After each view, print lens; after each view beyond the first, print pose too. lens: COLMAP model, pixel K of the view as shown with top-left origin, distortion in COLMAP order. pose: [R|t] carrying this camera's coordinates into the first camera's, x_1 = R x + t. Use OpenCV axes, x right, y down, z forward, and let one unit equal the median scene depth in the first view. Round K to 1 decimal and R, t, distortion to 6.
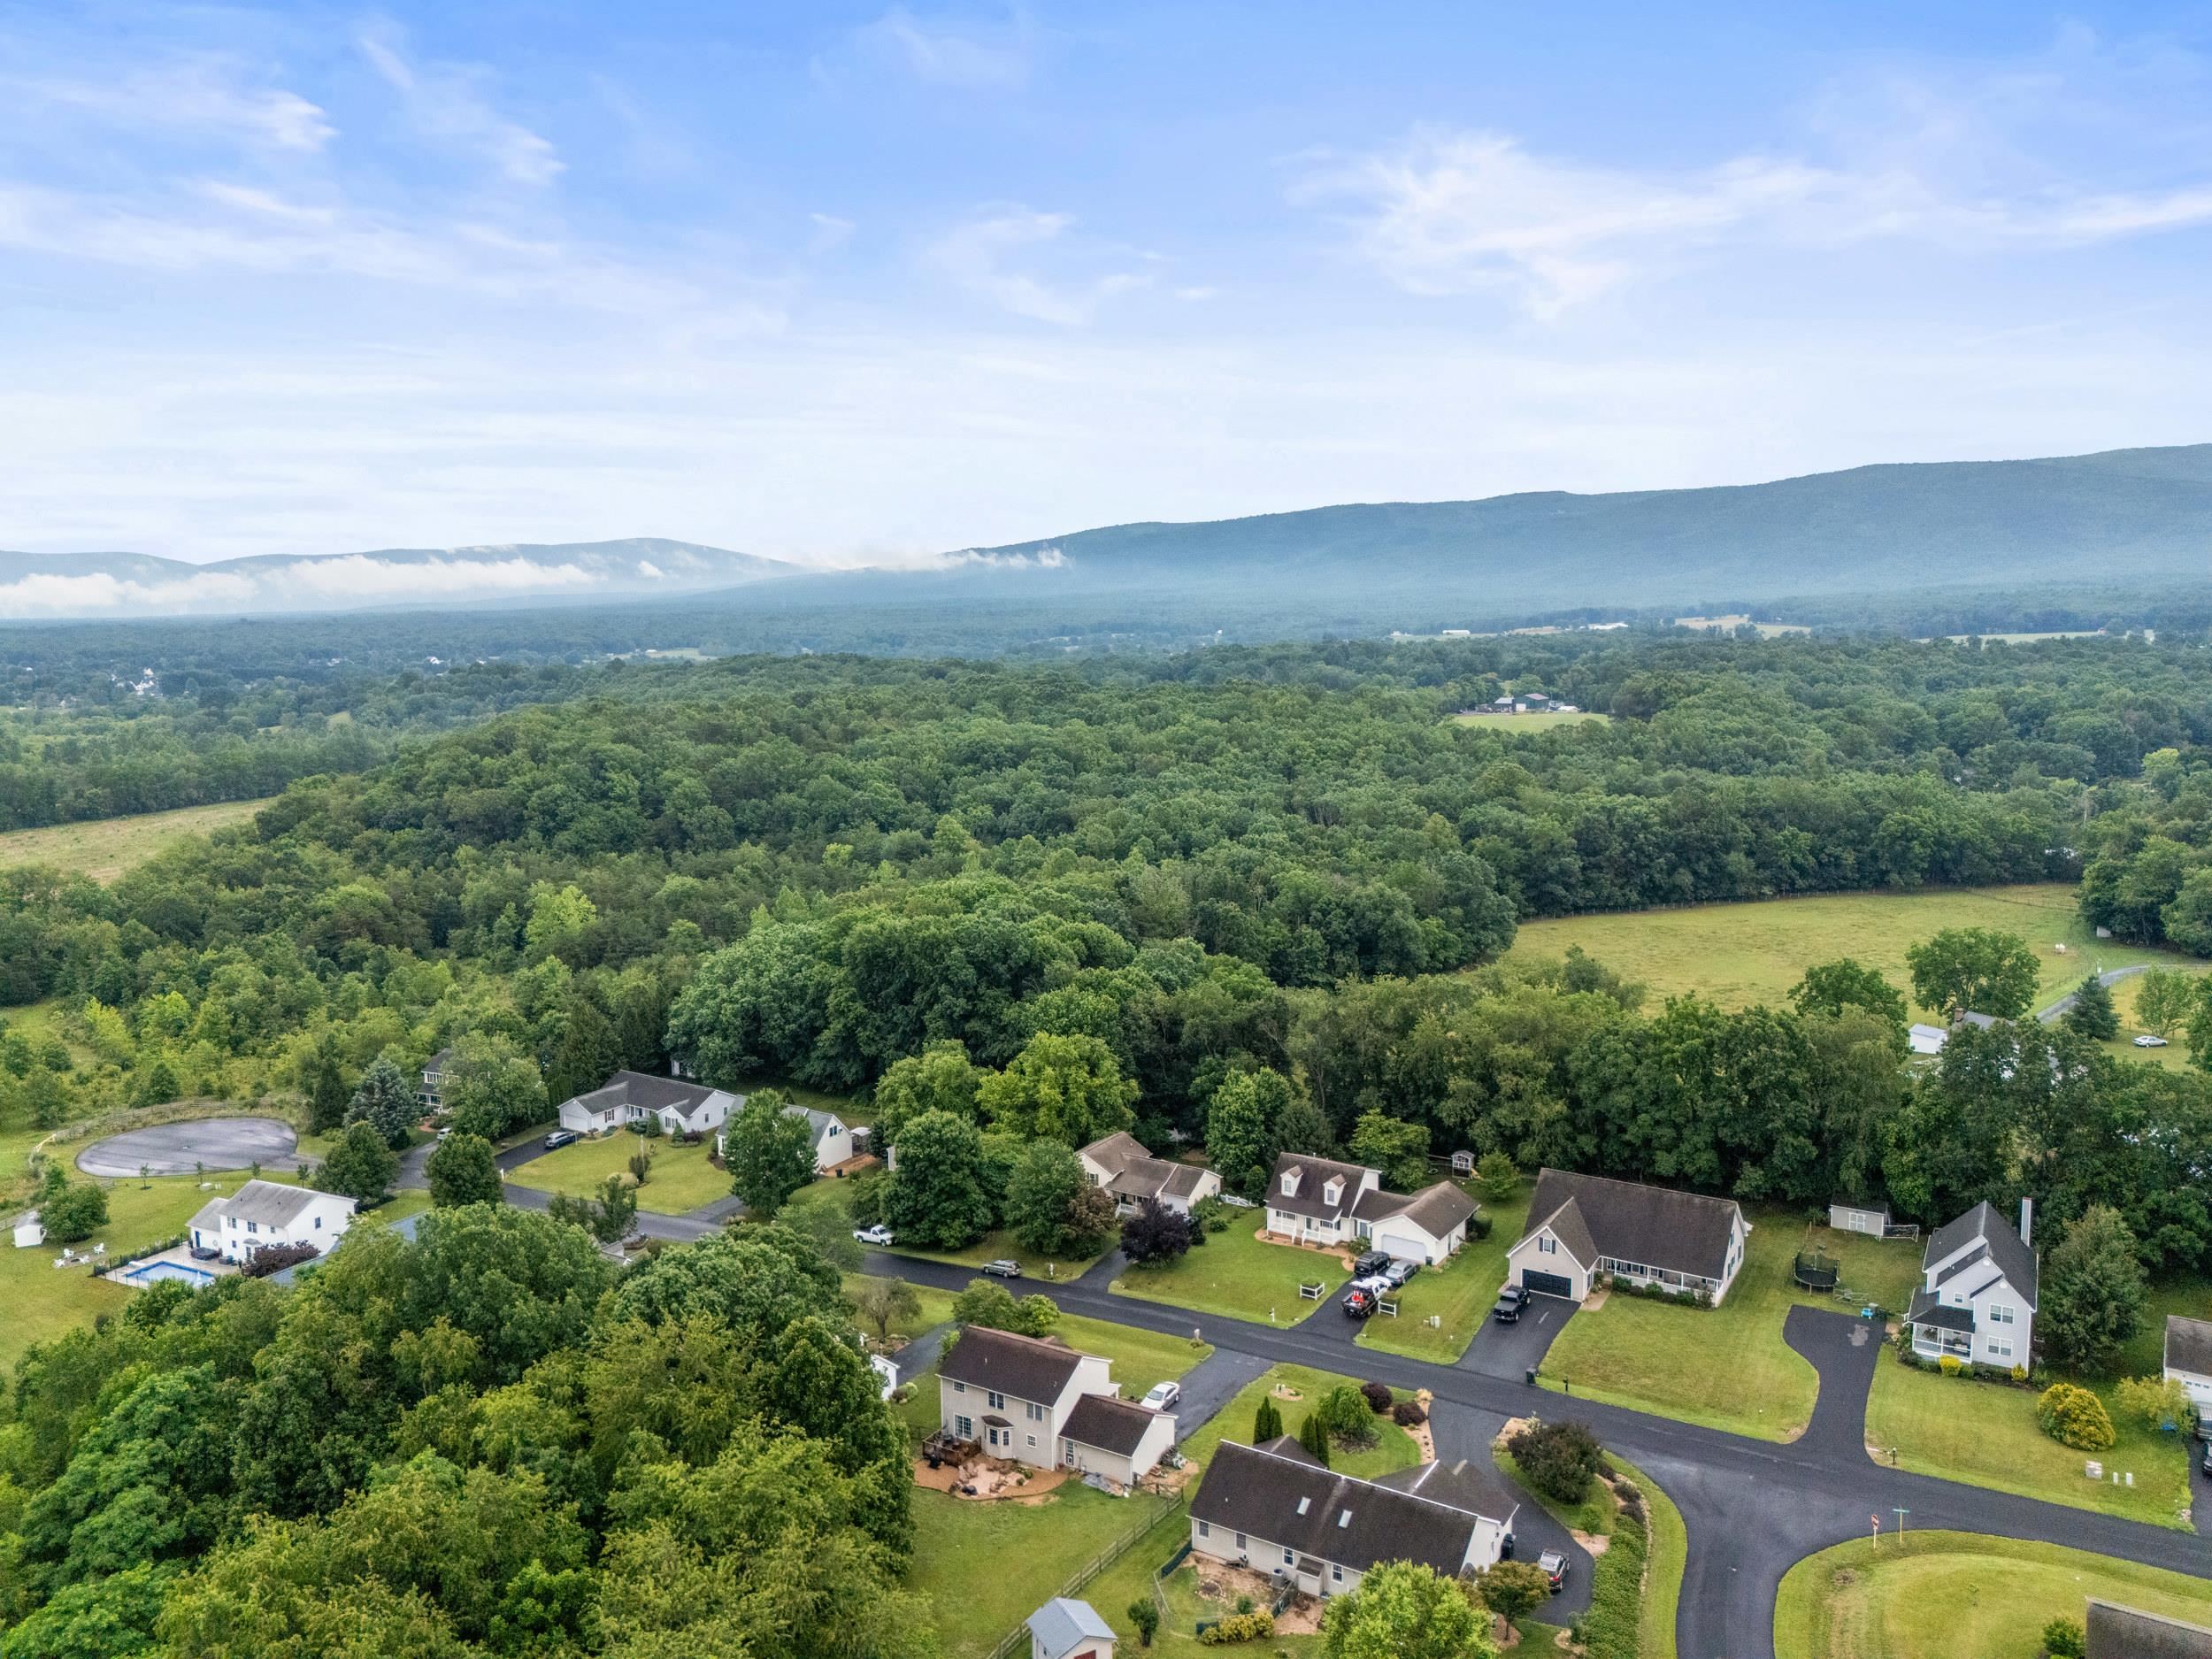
lens RADIAL K [[1603.8, 0, 1105.8], [0, 1603.8, 842.2], [0, 0, 1]] dist [0.092875, -0.094257]
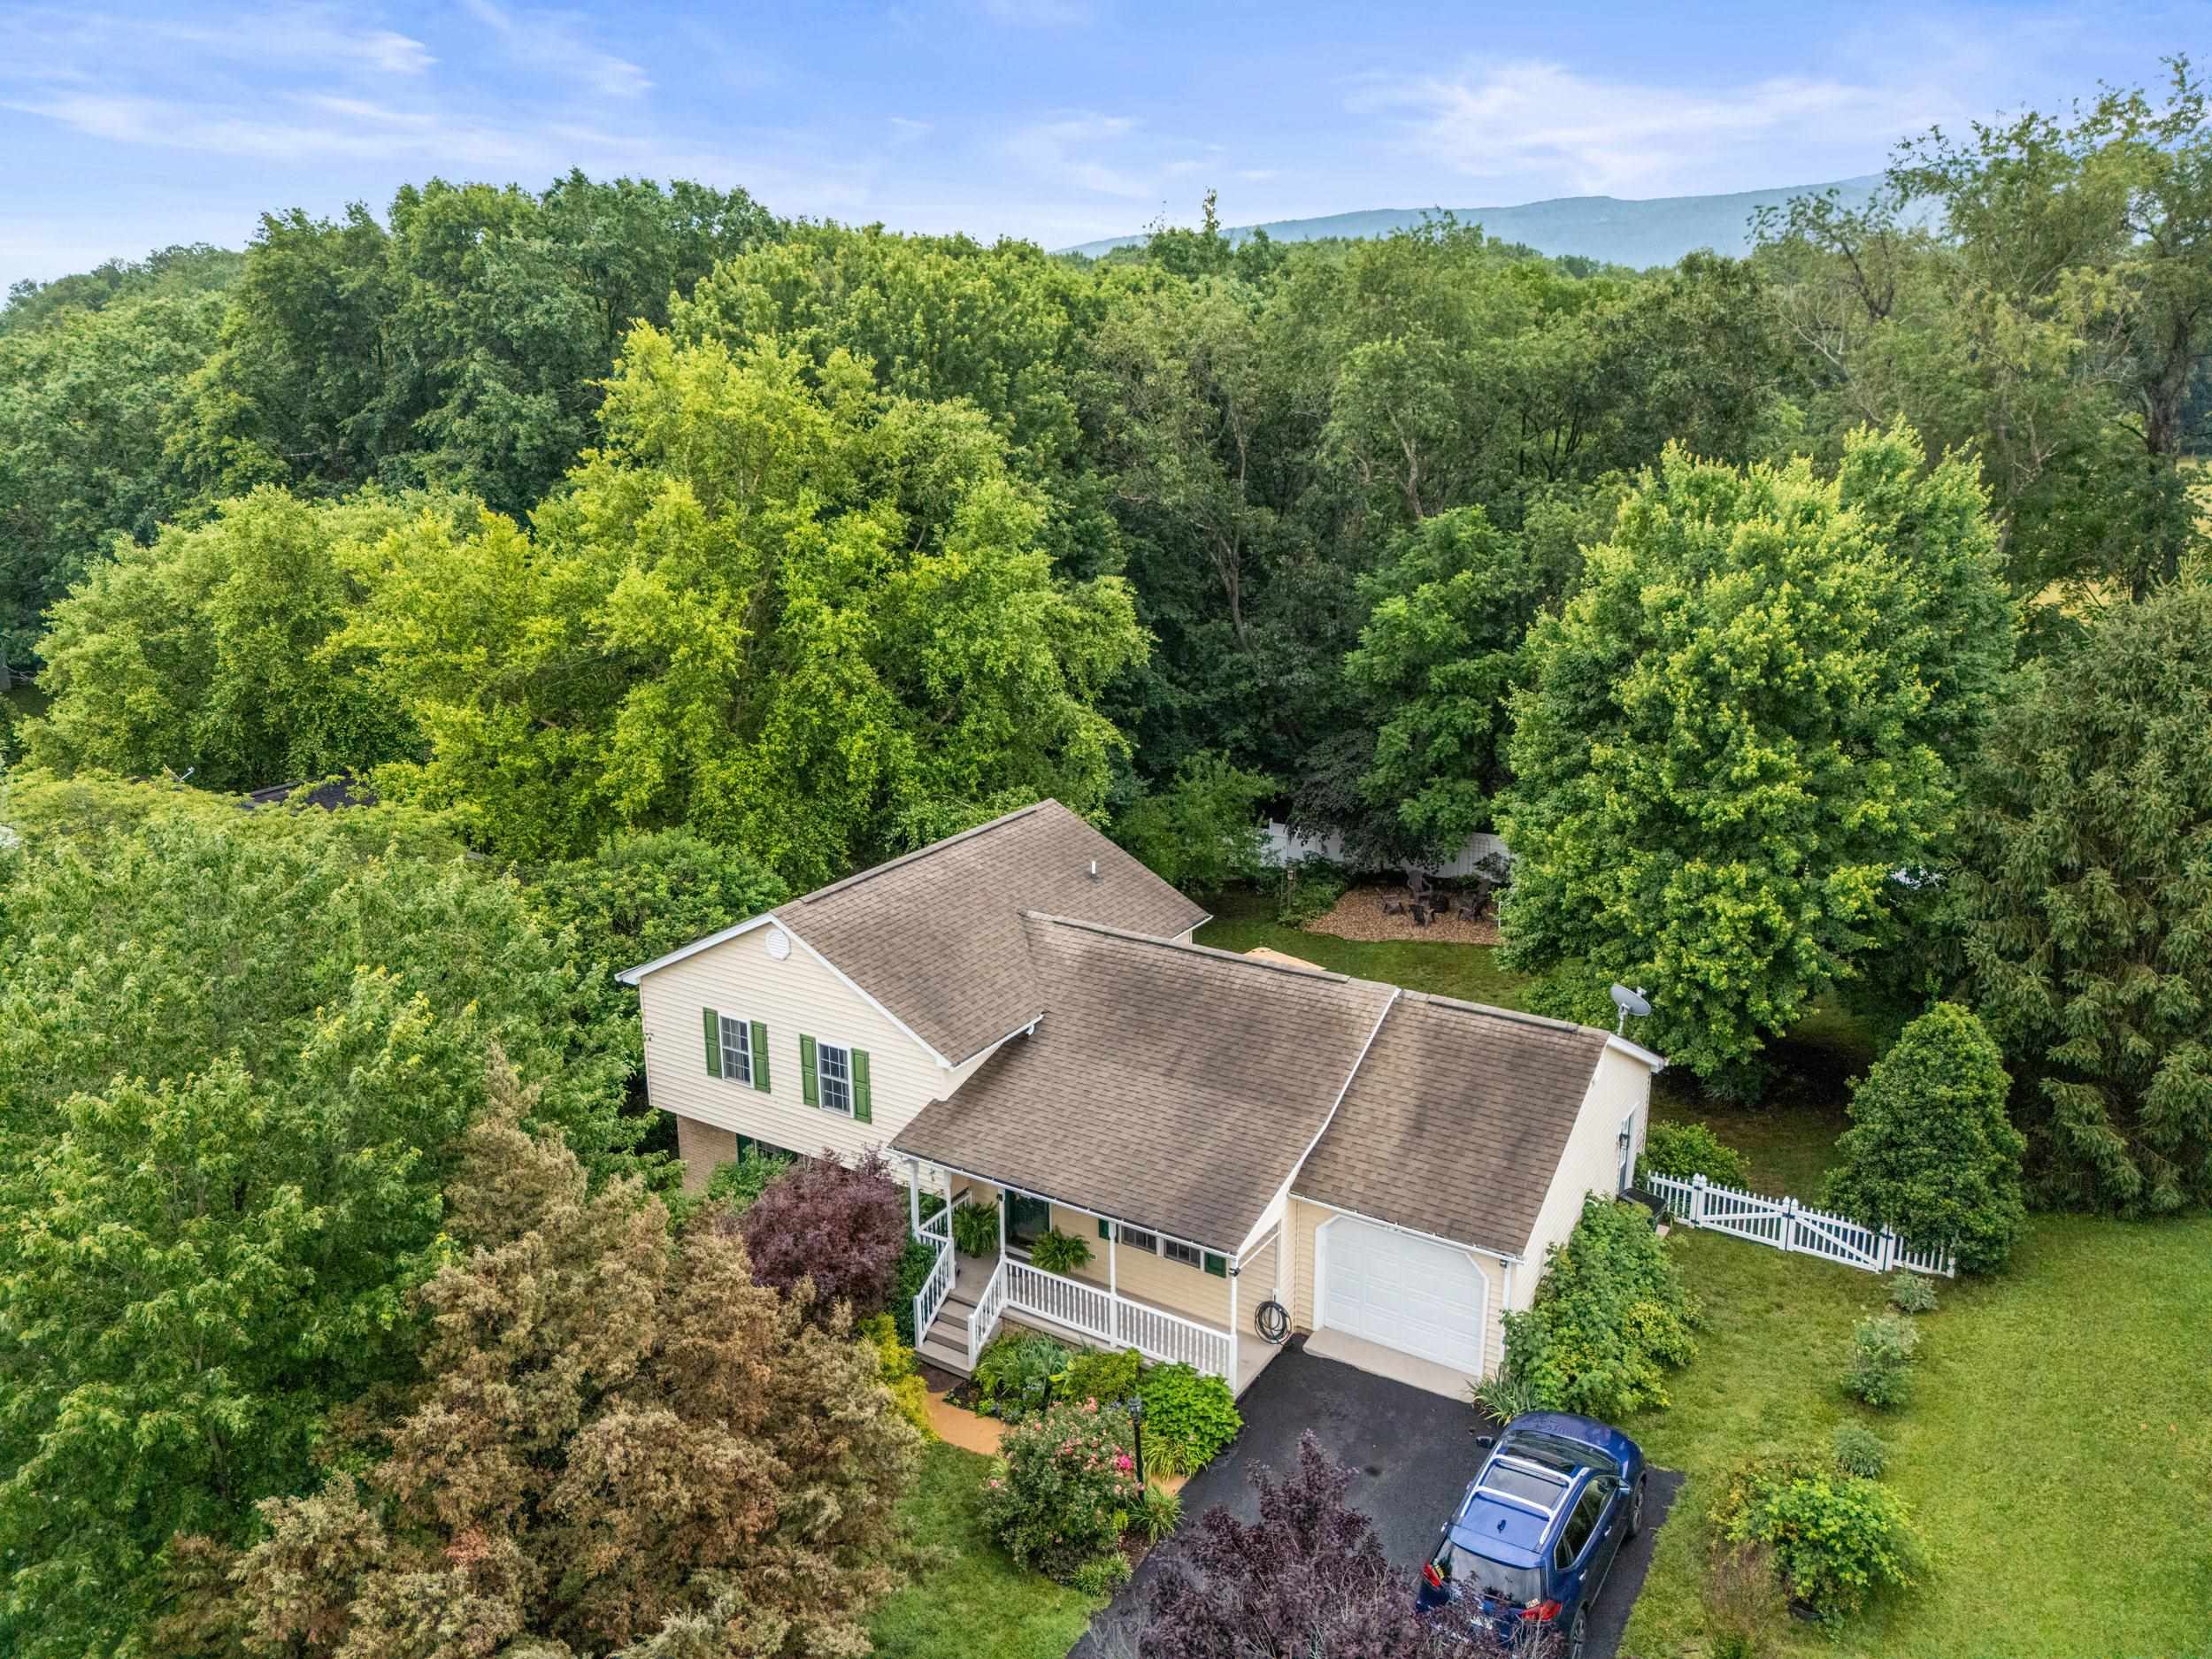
lens RADIAL K [[1603.8, 0, 1105.8], [0, 1603.8, 842.2], [0, 0, 1]] dist [0.092875, -0.094257]
pose [[0.999984, -0.001177, -0.005527, 0.016708], [0.002033, 0.987510, 0.157546, 0.142430], [0.005273, -0.157554, 0.987496, 0.747237]]
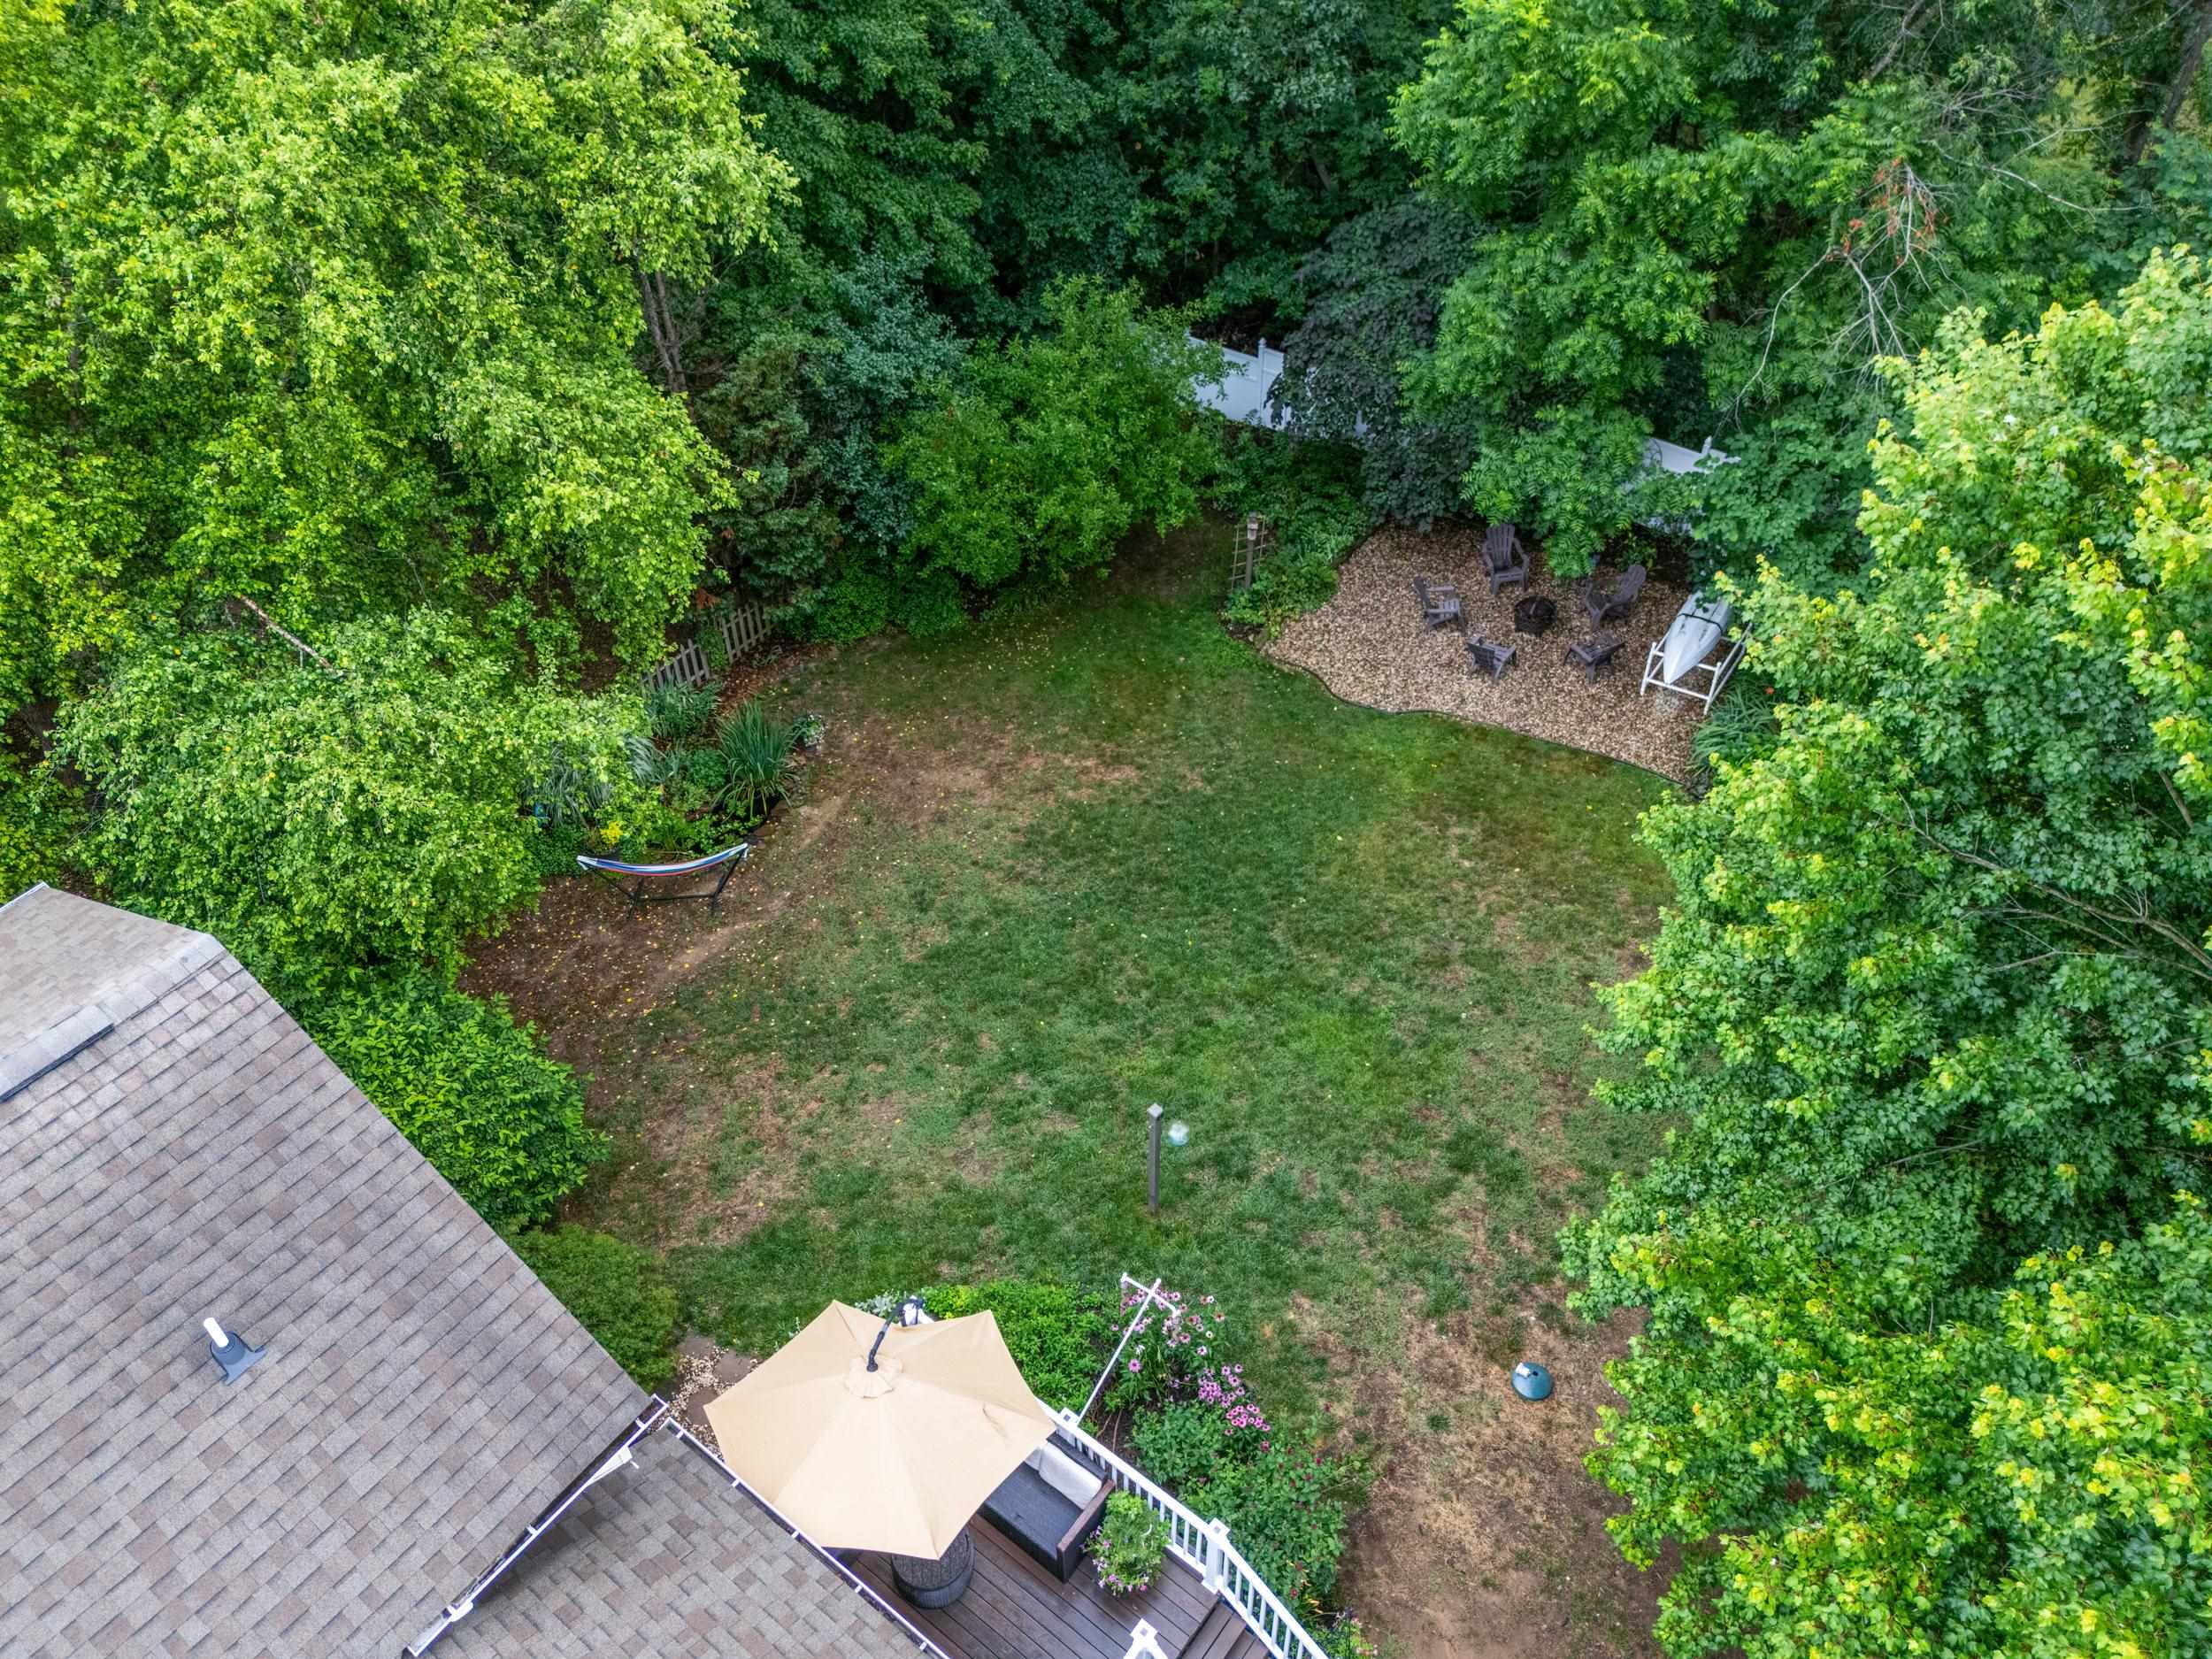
lens RADIAL K [[1603.8, 0, 1105.8], [0, 1603.8, 842.2], [0, 0, 1]] dist [0.092875, -0.094257]
pose [[0.995170, 0.069853, -0.068969, 0.043613], [-0.013659, 0.794292, 0.607382, 0.128210], [0.097209, -0.603507, 0.791410, 0.878034]]
